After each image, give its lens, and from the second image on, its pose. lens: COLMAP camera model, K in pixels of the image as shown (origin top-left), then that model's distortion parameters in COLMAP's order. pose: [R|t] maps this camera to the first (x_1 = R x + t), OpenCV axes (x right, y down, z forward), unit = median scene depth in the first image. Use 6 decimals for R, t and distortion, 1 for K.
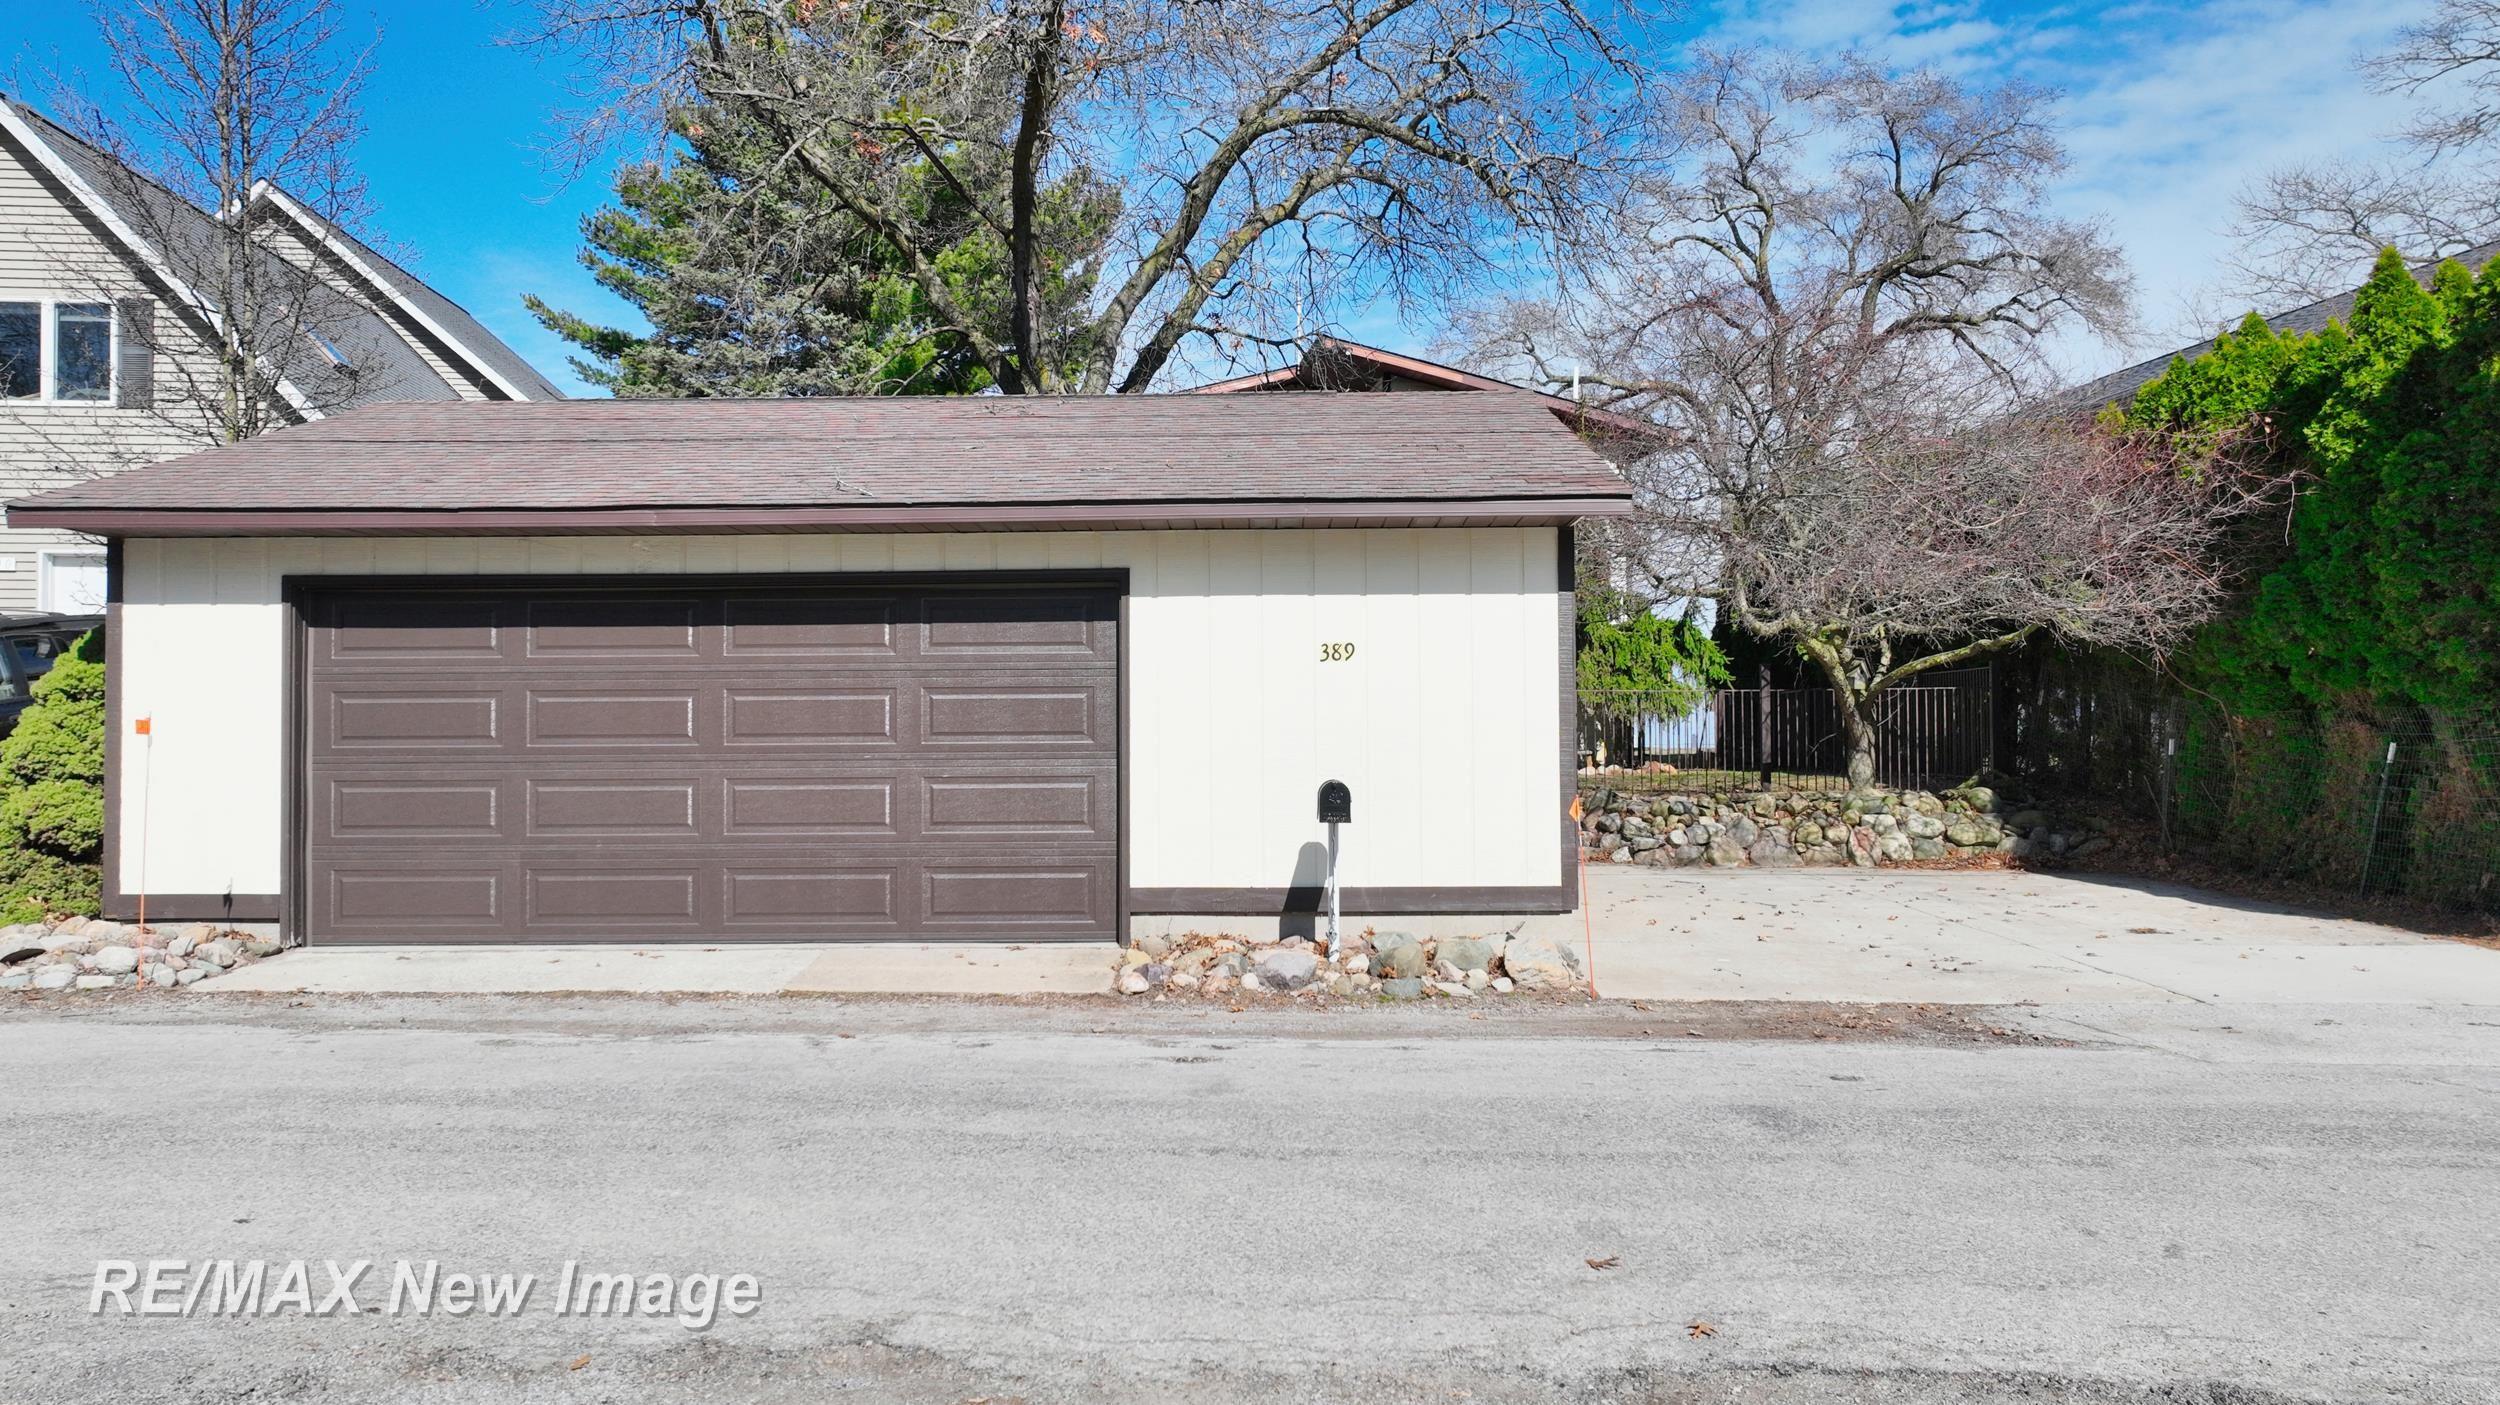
lens RADIAL K [[1762.9, 0, 1243.8], [0, 1762.9, 705.7], [0, 0, 1]] dist [0.007823, 0.001293]
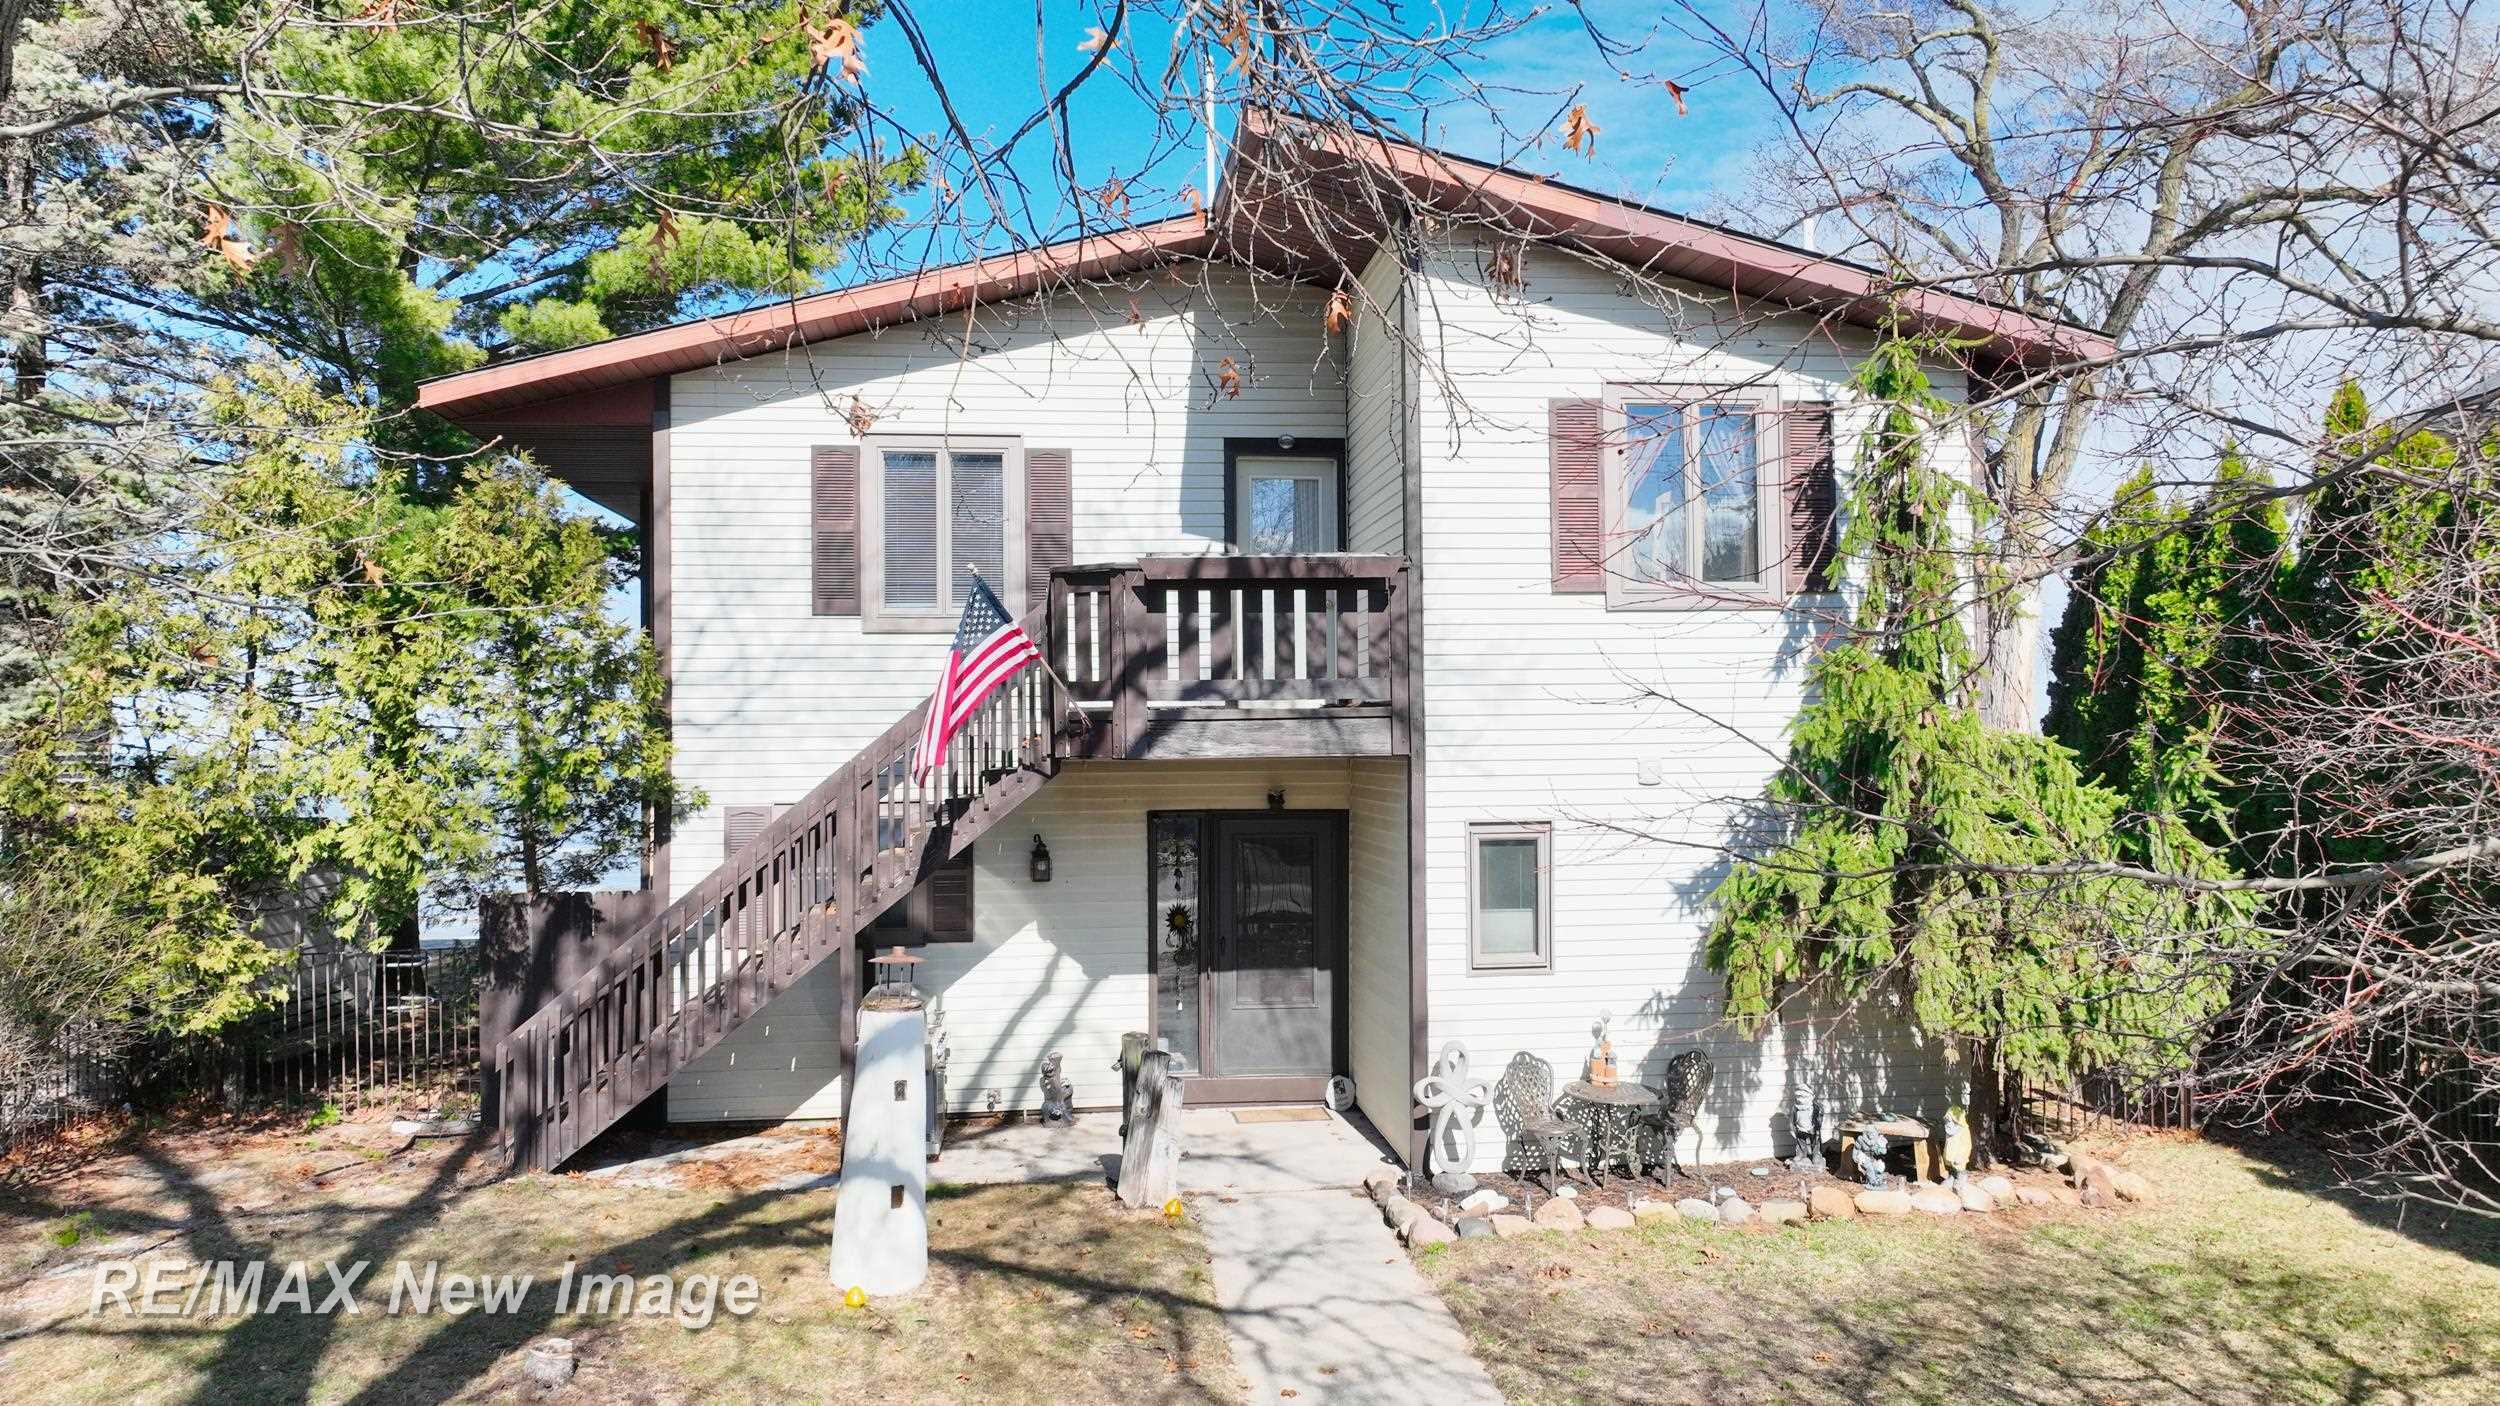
lens RADIAL K [[1734.0, 0, 1248.9], [0, 1734.0, 709.8], [0, 0, 1]] dist [0.007561, 0.008514]
pose [[0.999943, -0.008549, 0.006443, 0.064991], [0.008508, 0.999943, 0.006435, -0.120477], [-0.006497, -0.006380, 0.999959, 0.983689]]
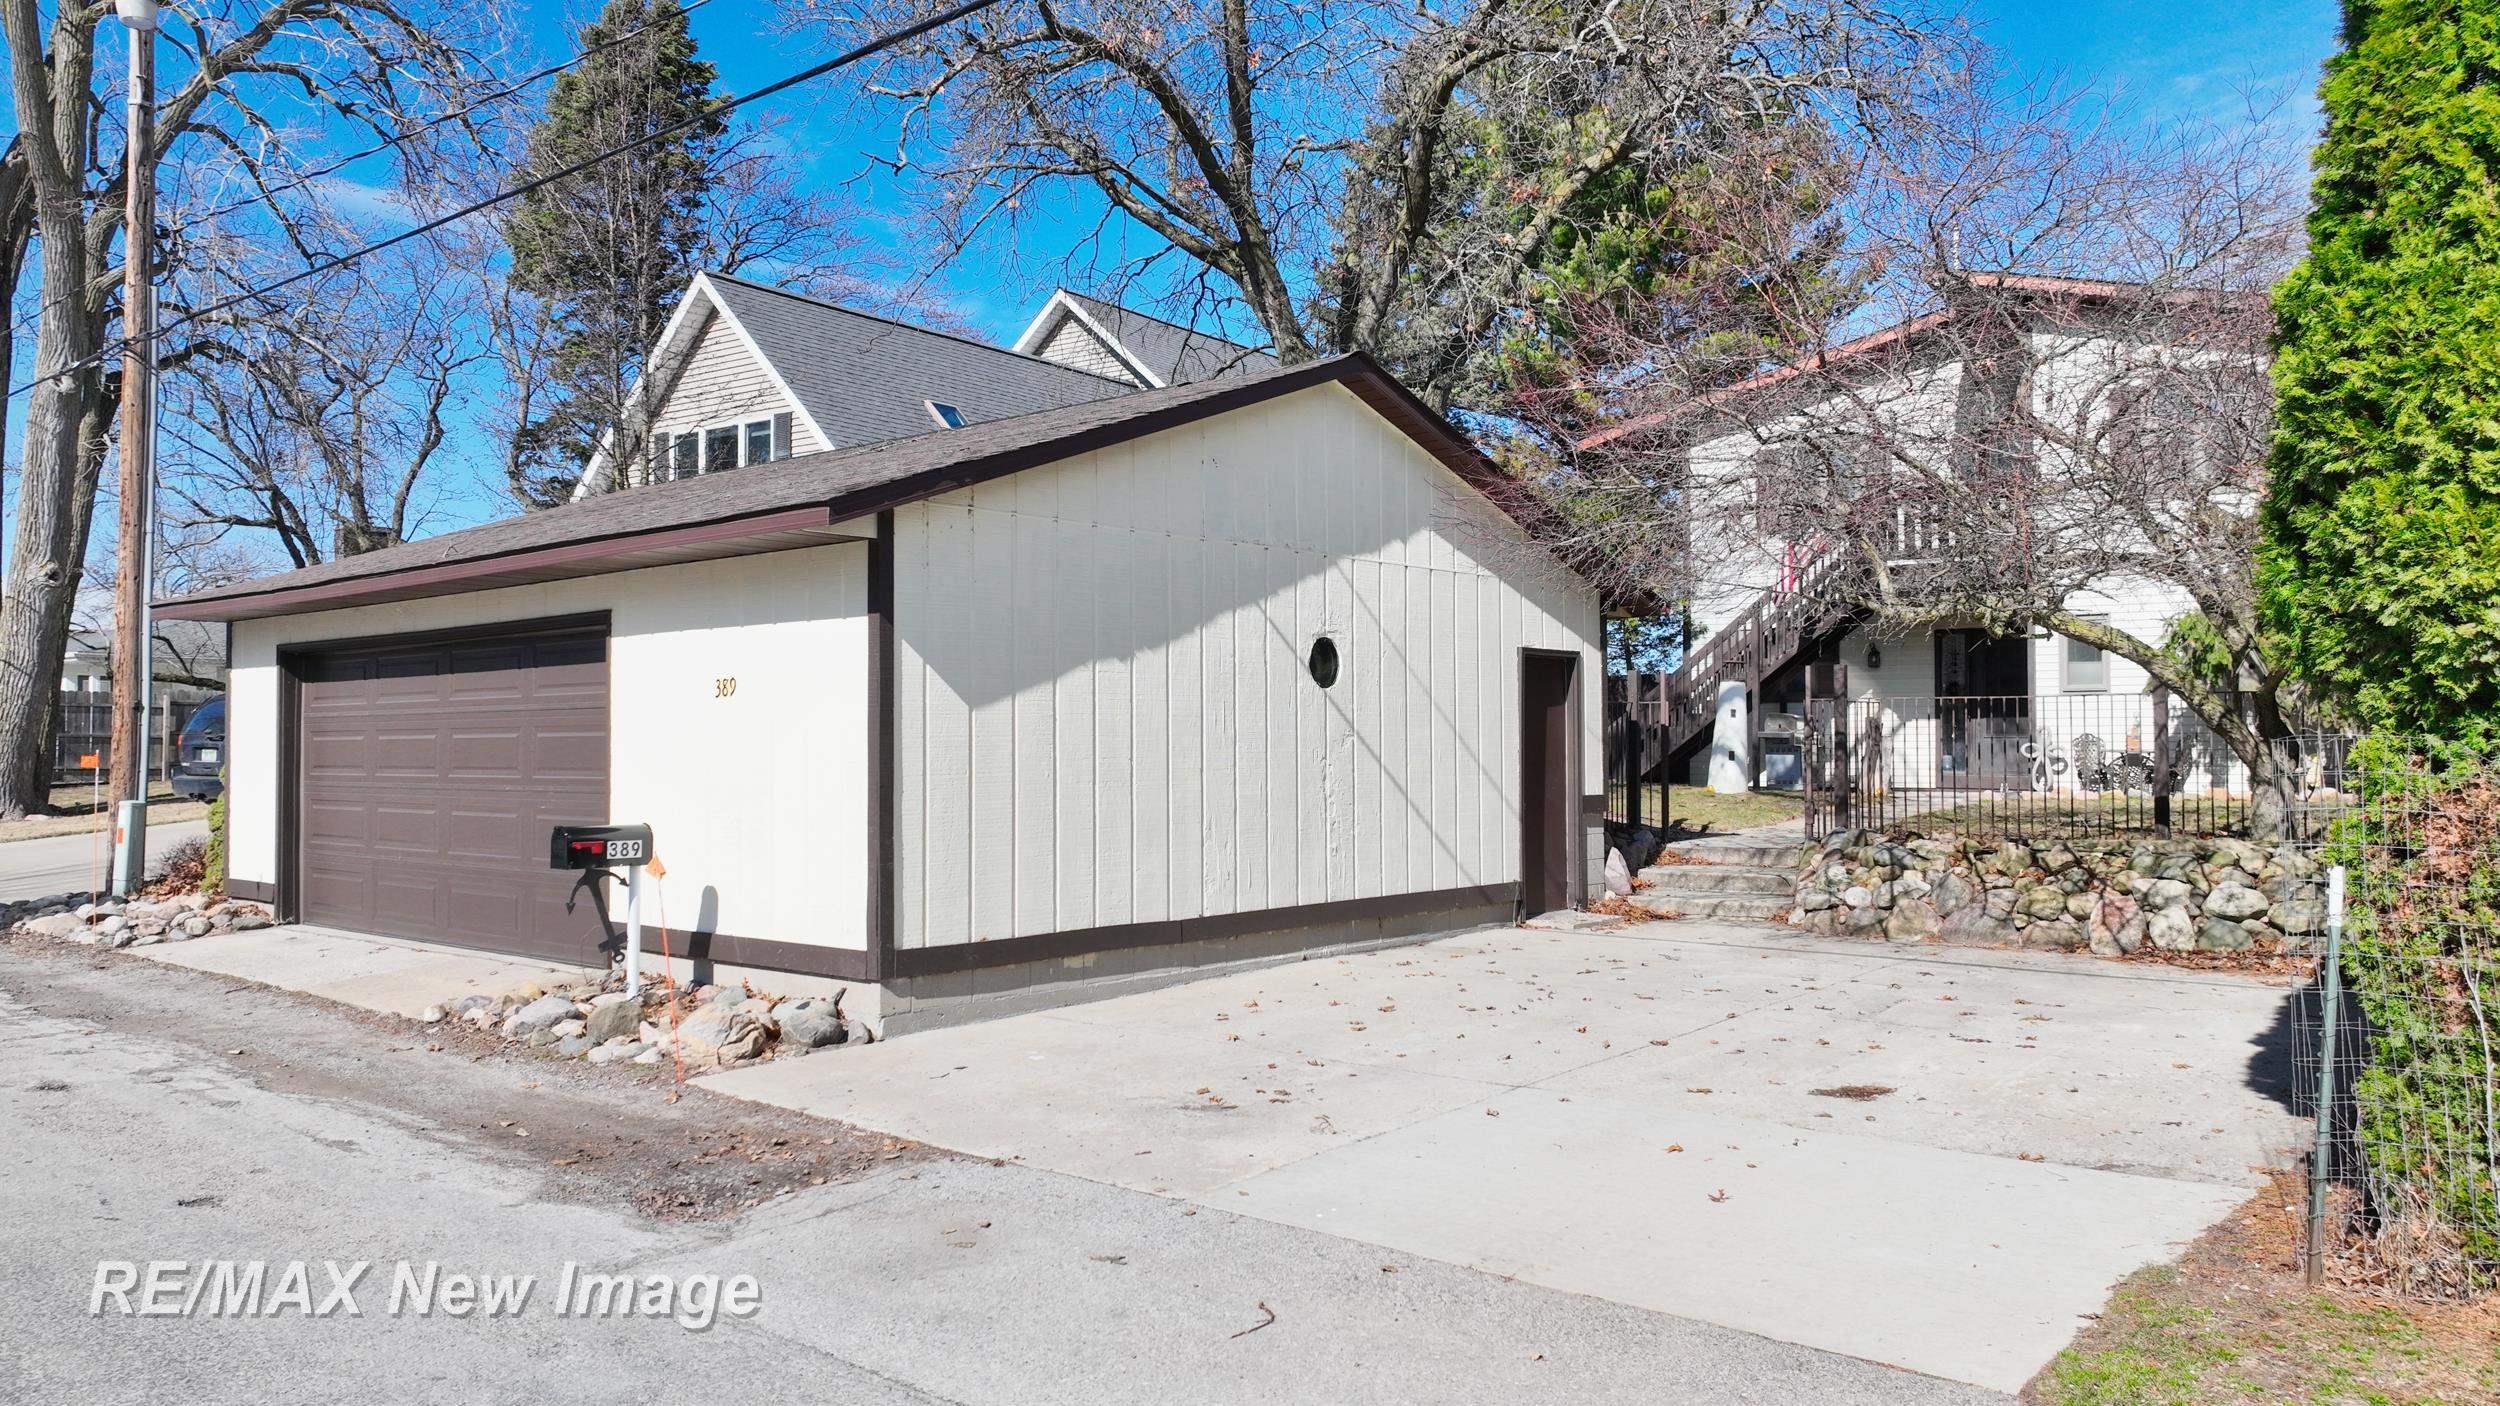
lens RADIAL K [[1728.4, 0, 1270.3], [0, 1728.4, 694.9], [0, 0, 1]] dist [-0.002684, -0.000965]
pose [[0.778451, -0.016652, -0.627485, 0.512209], [0.014312, 0.999859, -0.008778, -0.008273], [0.627542, -0.002148, 0.778580, 0.270282]]
